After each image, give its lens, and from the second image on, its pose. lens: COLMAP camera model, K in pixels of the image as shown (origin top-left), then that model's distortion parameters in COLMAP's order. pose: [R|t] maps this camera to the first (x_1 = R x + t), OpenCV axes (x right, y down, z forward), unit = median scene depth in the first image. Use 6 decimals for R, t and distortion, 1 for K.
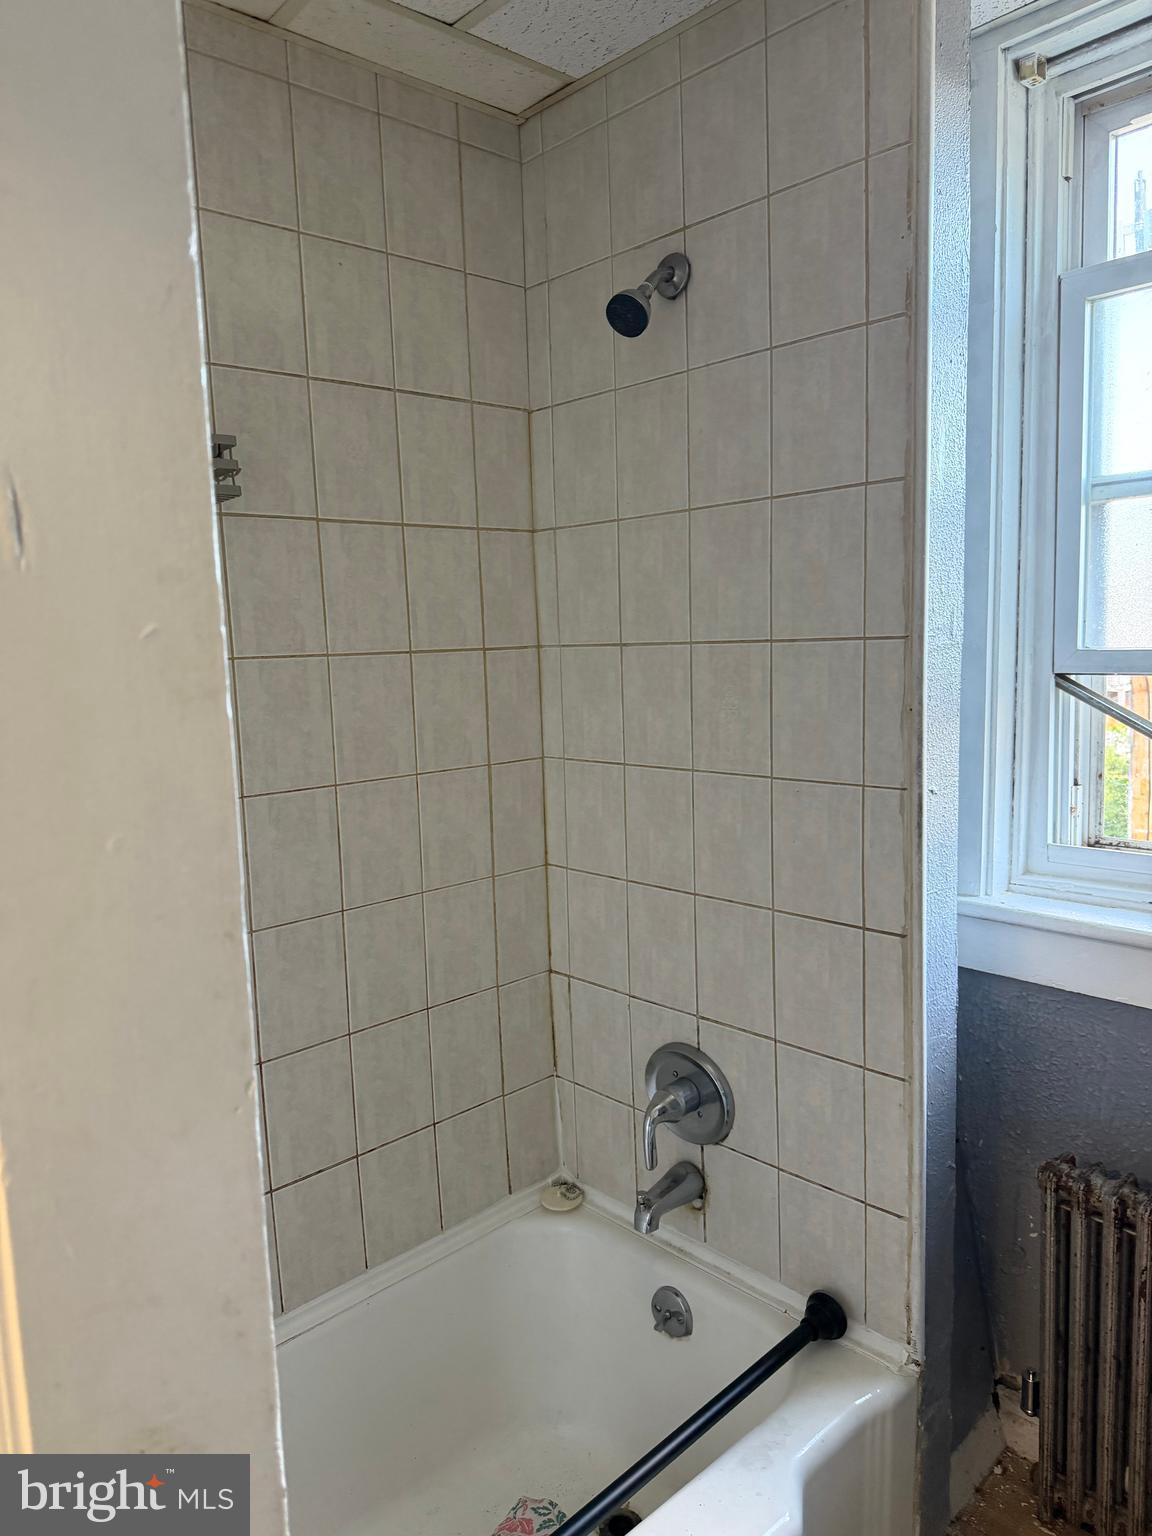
lens RADIAL K [[1079.5, 0, 620.8], [0, 1079.5, 795.0], [0, 0, 1]] dist [0.065722, -0.090229]
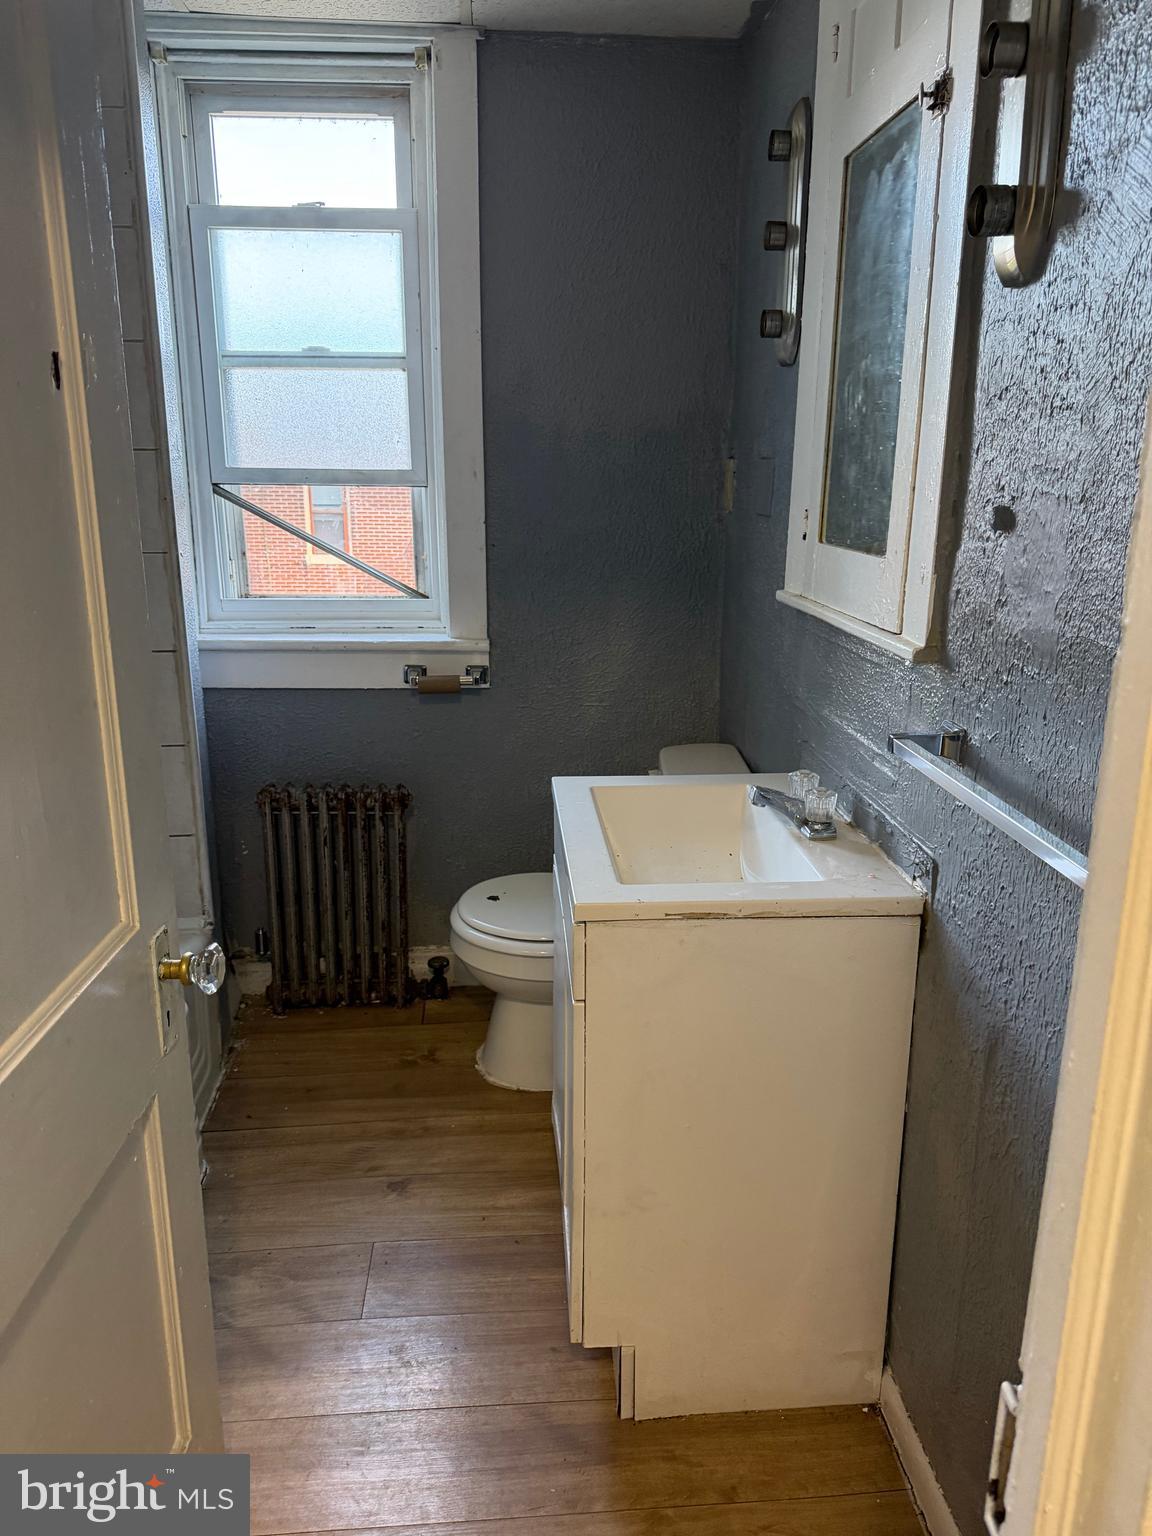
lens RADIAL K [[1079.5, 0, 576.1], [0, 1079.5, 768.3], [0, 0, 1]] dist [0.065722, -0.090229]
pose [[0.635971, -0.163180, 0.754264, -0.522553], [0.076575, 0.985909, 0.148730, 0.099406], [-0.767905, -0.036830, 0.639504, -0.392489]]
